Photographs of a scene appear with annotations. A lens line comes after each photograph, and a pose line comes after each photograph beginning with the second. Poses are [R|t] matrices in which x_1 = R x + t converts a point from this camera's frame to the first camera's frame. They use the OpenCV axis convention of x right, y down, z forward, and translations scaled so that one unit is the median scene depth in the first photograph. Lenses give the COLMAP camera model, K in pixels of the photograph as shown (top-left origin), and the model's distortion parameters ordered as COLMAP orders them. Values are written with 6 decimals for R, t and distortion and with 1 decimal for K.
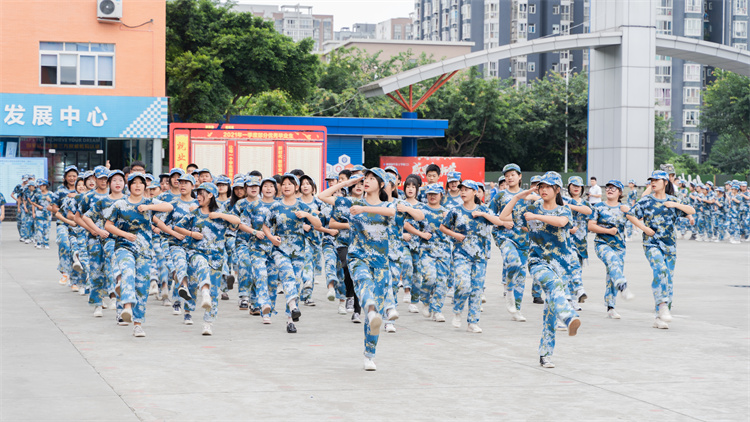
lens RADIAL K [[1653.2, 0, 378.8], [0, 1653.2, 211.4], [0, 0, 1]] dist [-0.022113, 0.000000]
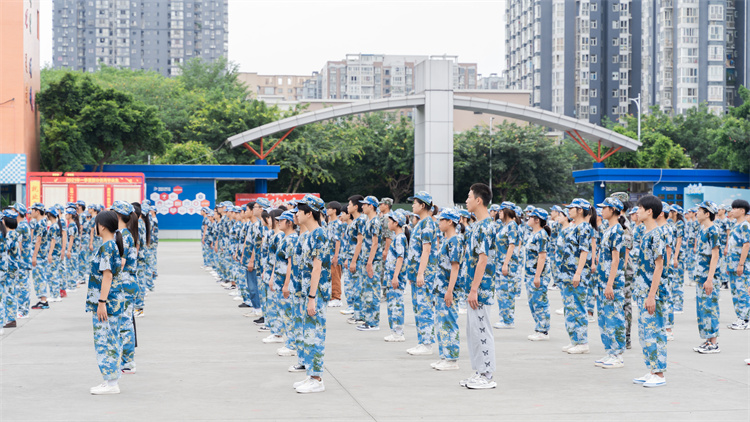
lens RADIAL K [[1515.4, 0, 374.6], [0, 1515.4, 212.0], [0, 0, 1]] dist [-0.027371, 0.000000]
pose [[0.992286, -0.010423, -0.123534, 0.253242], [0.008128, 0.999785, -0.019067, 0.005101], [0.123706, 0.017916, 0.992157, -0.177532]]
